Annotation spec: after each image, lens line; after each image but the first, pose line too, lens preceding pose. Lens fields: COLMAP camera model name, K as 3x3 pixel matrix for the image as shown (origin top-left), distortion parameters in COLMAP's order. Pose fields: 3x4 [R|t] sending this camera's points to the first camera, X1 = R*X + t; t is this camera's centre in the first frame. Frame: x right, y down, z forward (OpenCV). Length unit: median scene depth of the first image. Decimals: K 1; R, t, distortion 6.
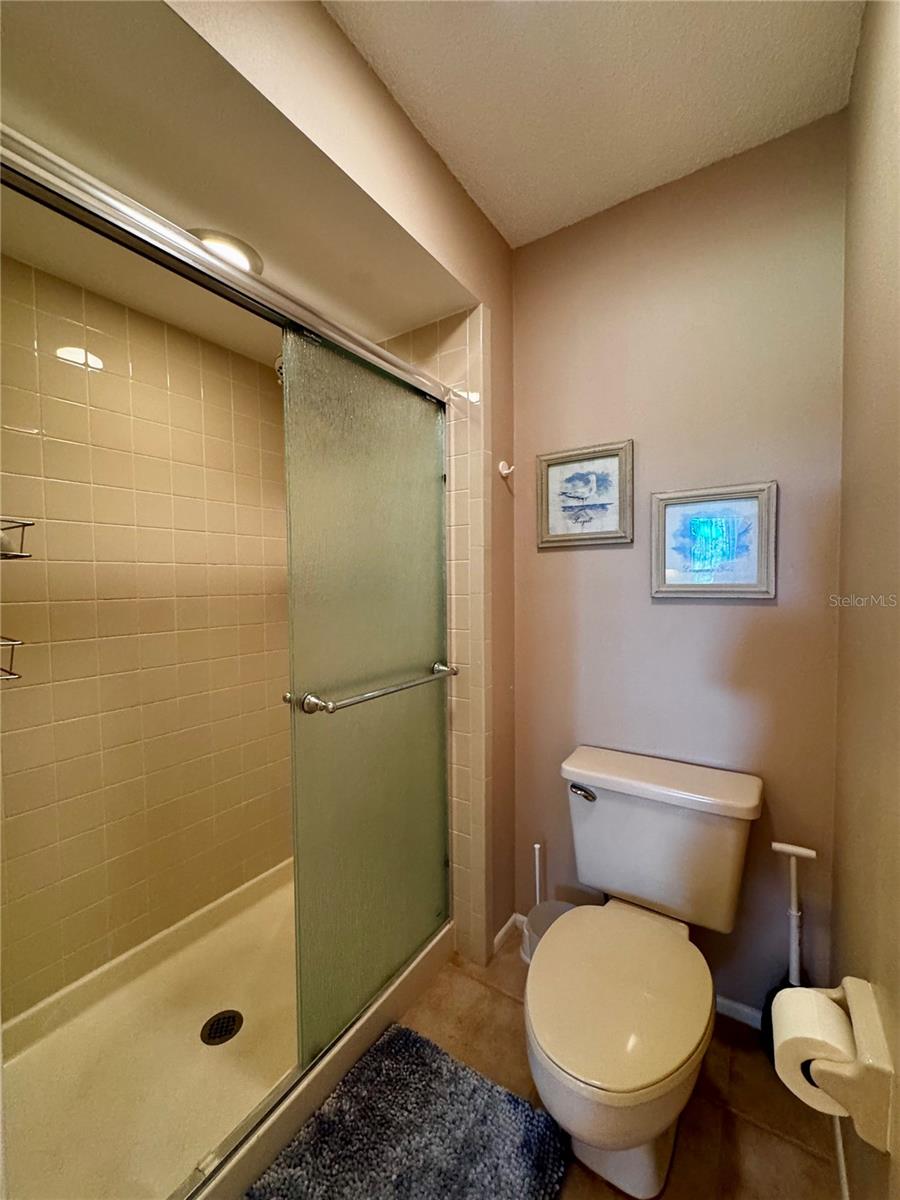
lens RADIAL K [[476.9, 0, 447.3], [0, 476.9, 598.7], [0, 0, 1]] dist [-0.002059, 0.000970]
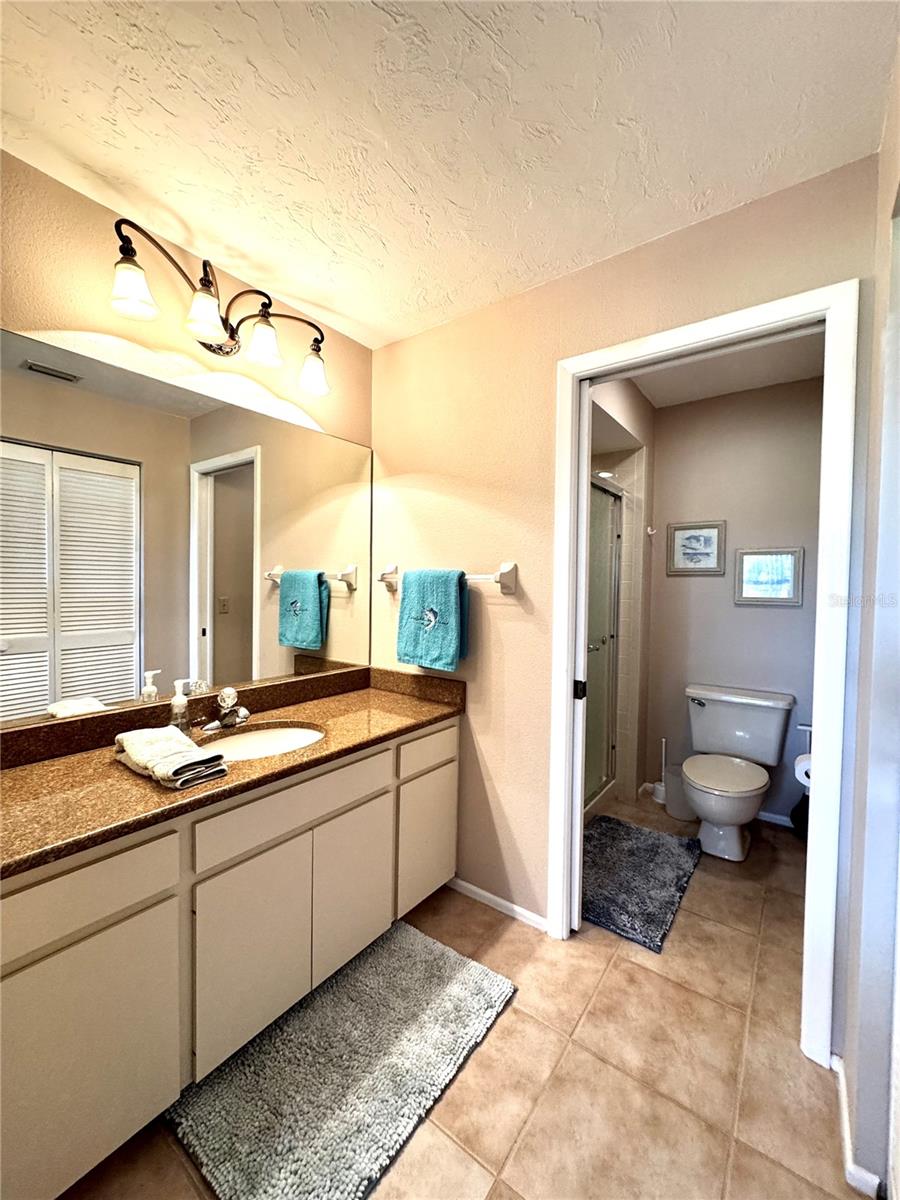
lens RADIAL K [[476.9, 0, 452.9], [0, 476.9, 599.2], [0, 0, 1]] dist [-0.002059, 0.000970]
pose [[0.998544, 0.026986, -0.046701, -0.570895], [-0.027549, 0.999555, -0.011450, 0.030850], [0.046371, 0.012720, 0.998843, -0.897801]]
